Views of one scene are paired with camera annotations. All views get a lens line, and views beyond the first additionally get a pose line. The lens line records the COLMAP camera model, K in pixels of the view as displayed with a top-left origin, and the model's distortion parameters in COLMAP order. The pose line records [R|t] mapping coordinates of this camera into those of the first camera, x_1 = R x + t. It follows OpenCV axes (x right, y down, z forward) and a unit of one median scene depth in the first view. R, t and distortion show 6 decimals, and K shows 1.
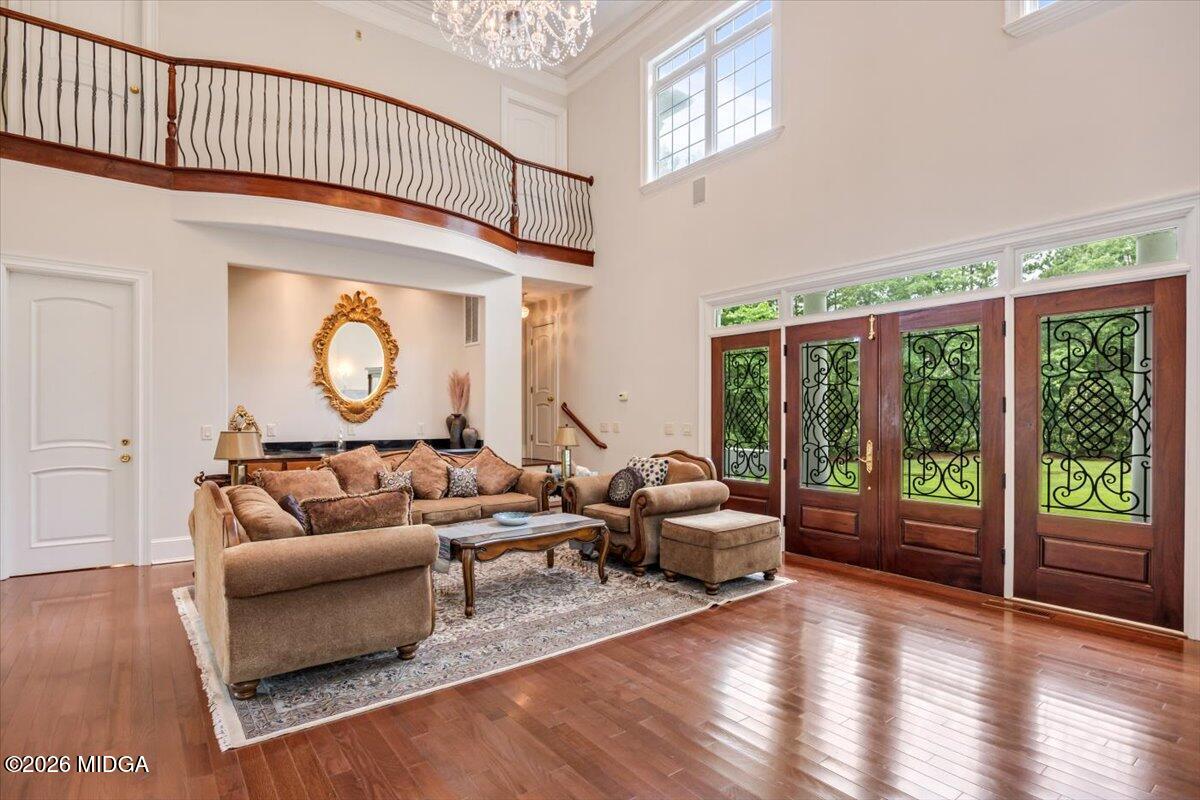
lens RADIAL K [[594.0, 0, 590.8], [0, 594.0, 414.4], [0, 0, 1]] dist [-0.005859, 0.000865]
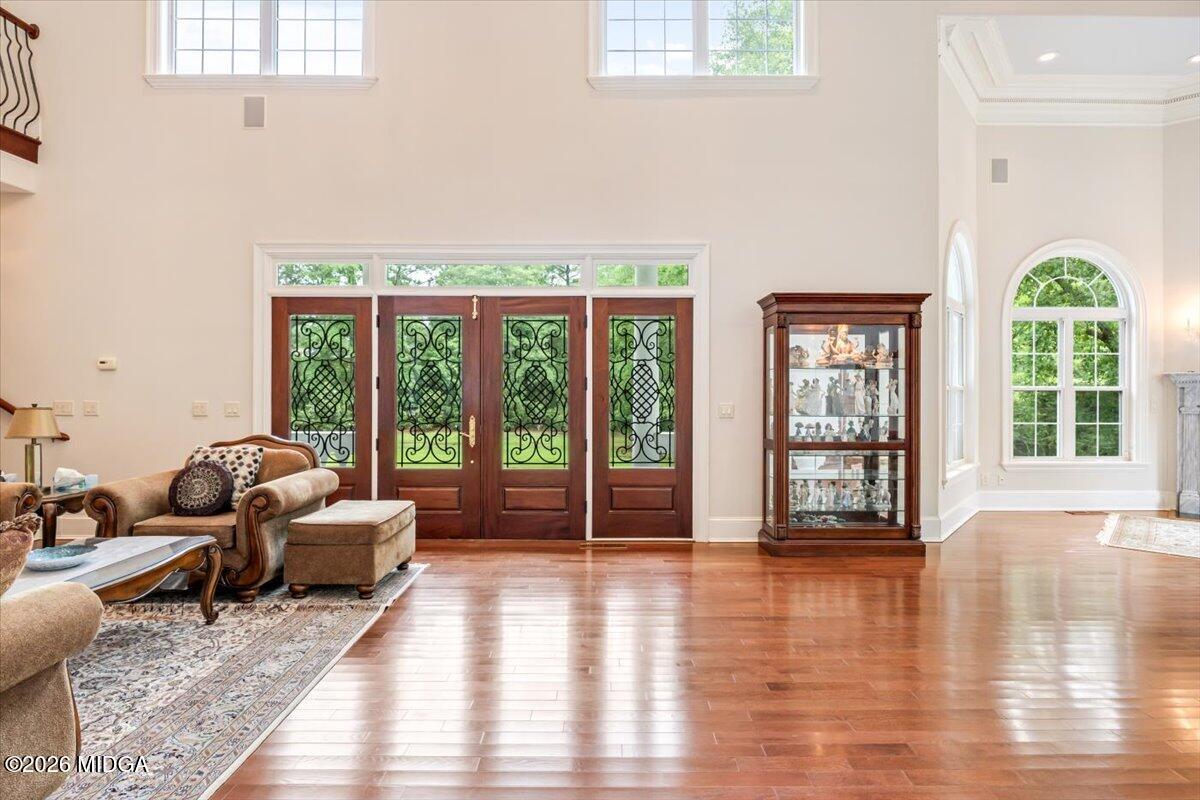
lens RADIAL K [[630.8, 0, 591.7], [0, 630.8, 390.0], [0, 0, 1]] dist [-0.005720, 0.001248]
pose [[0.614958, 0.005971, 0.788537, -0.285486], [-0.003977, 0.999982, -0.004471, 0.002603], [-0.788550, -0.000386, 0.614971, 0.158728]]
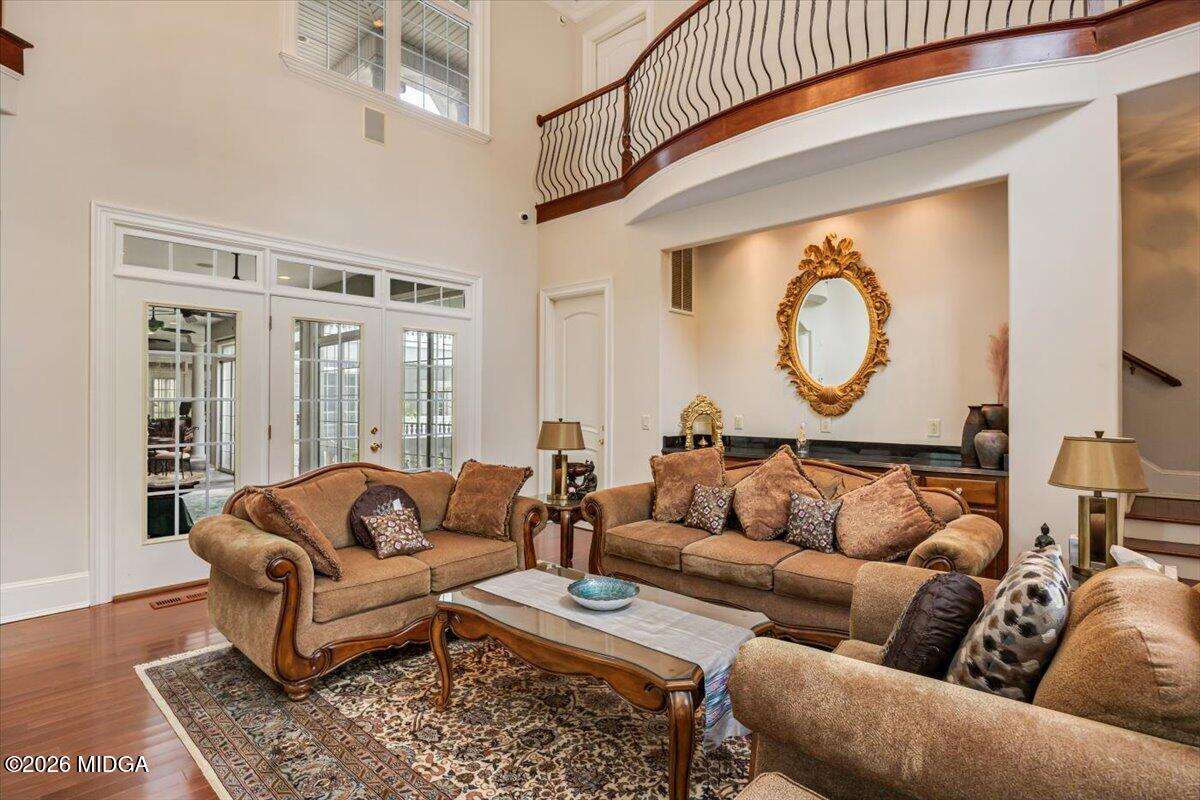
lens RADIAL K [[594.0, 0, 595.3], [0, 594.0, 393.9], [0, 0, 1]] dist [-0.005859, 0.000865]
pose [[0.165464, -0.013206, -0.986127, 0.389189], [-0.001282, 0.999907, -0.013606, -0.004421], [0.986215, 0.003516, 0.165432, 0.842194]]
